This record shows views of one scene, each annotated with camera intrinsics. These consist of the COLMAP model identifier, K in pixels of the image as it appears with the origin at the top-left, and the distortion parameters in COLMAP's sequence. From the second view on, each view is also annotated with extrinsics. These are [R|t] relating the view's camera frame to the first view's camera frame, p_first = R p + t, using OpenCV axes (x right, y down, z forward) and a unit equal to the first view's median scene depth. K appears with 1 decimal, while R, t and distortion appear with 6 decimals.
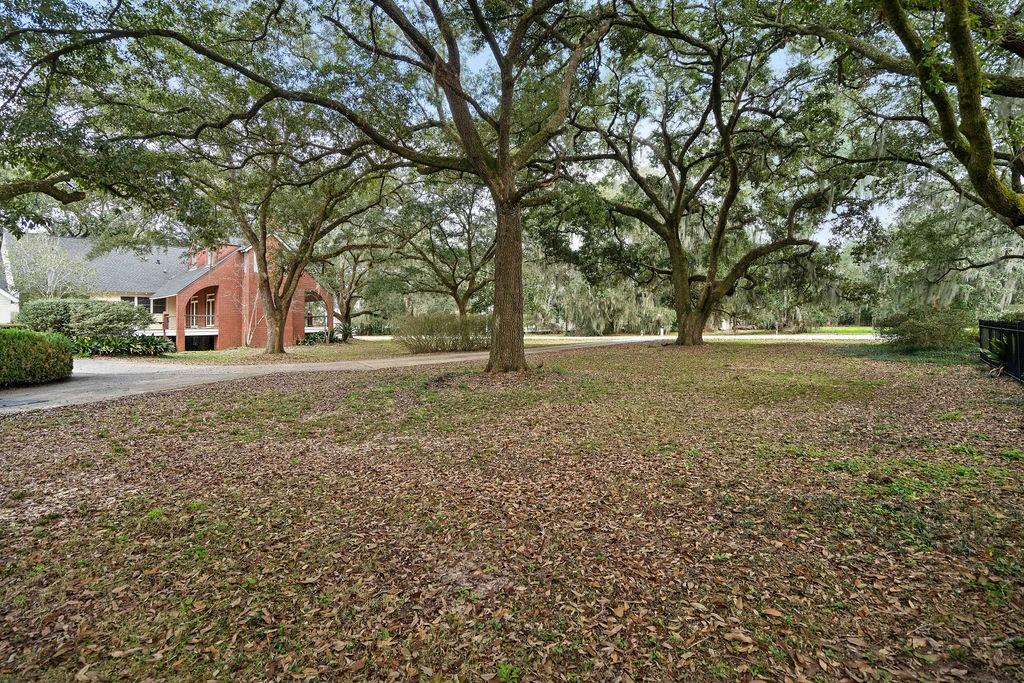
lens RADIAL K [[502.6, 0, 510.5], [0, 502.6, 336.6], [0, 0, 1]] dist [-0.000912, 0.000032]
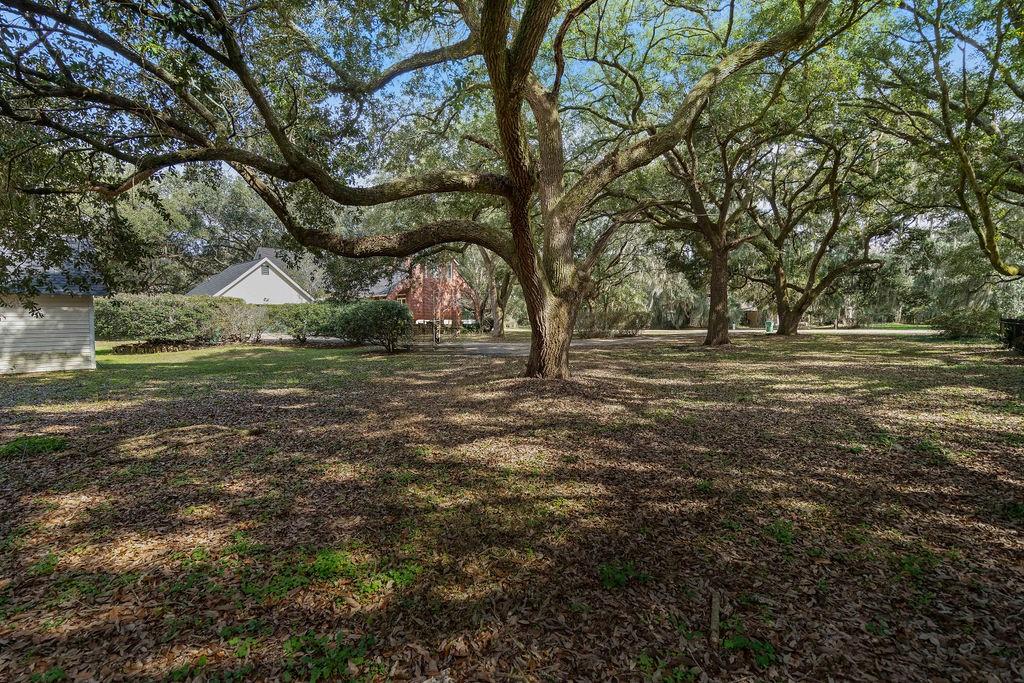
lens RADIAL K [[502.6, 0, 513.2], [0, 502.6, 346.7], [0, 0, 1]] dist [-0.000912, 0.000032]
pose [[0.999497, 0.007053, -0.030917, -0.329276], [-0.006045, 0.999451, 0.032585, 0.004577], [0.031129, -0.032382, 0.998991, -0.368294]]
